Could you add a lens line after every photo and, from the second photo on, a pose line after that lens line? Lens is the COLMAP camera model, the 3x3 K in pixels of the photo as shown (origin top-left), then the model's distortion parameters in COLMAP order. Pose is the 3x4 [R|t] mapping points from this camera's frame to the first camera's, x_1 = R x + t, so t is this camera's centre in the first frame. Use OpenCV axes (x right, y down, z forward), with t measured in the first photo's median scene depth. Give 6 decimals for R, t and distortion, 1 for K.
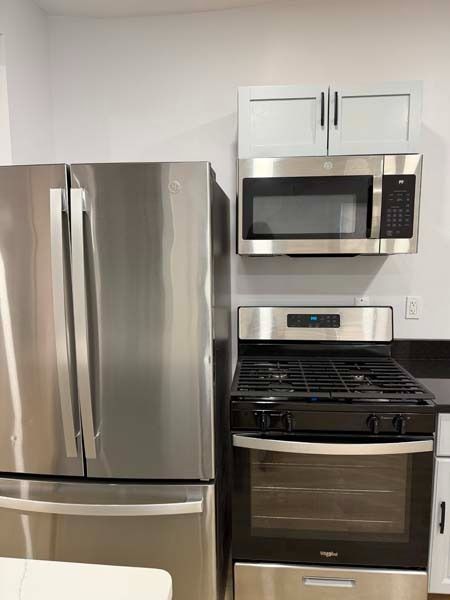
lens RADIAL K [[421.5, 0, 222.5], [0, 421.5, 301.5], [0, 0, 1]] dist [0.064878, -0.092278]
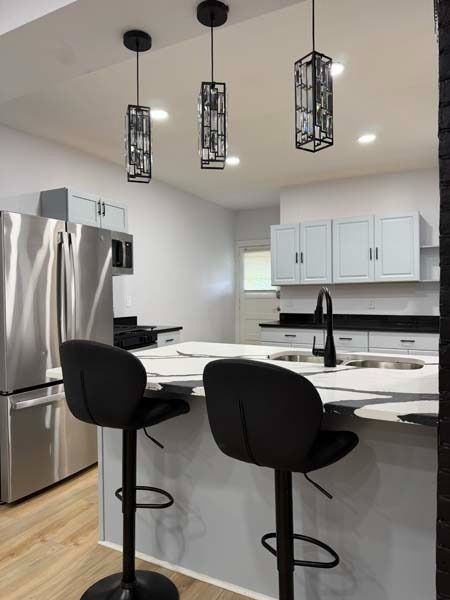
lens RADIAL K [[421.5, 0, 222.5], [0, 421.5, 301.5], [0, 0, 1]] dist [0.064878, -0.092278]
pose [[0.405234, -0.015312, 0.914085, -1.536694], [0.134522, 0.989975, -0.043054, 0.213888], [-0.904262, 0.140412, 0.403231, -0.404272]]
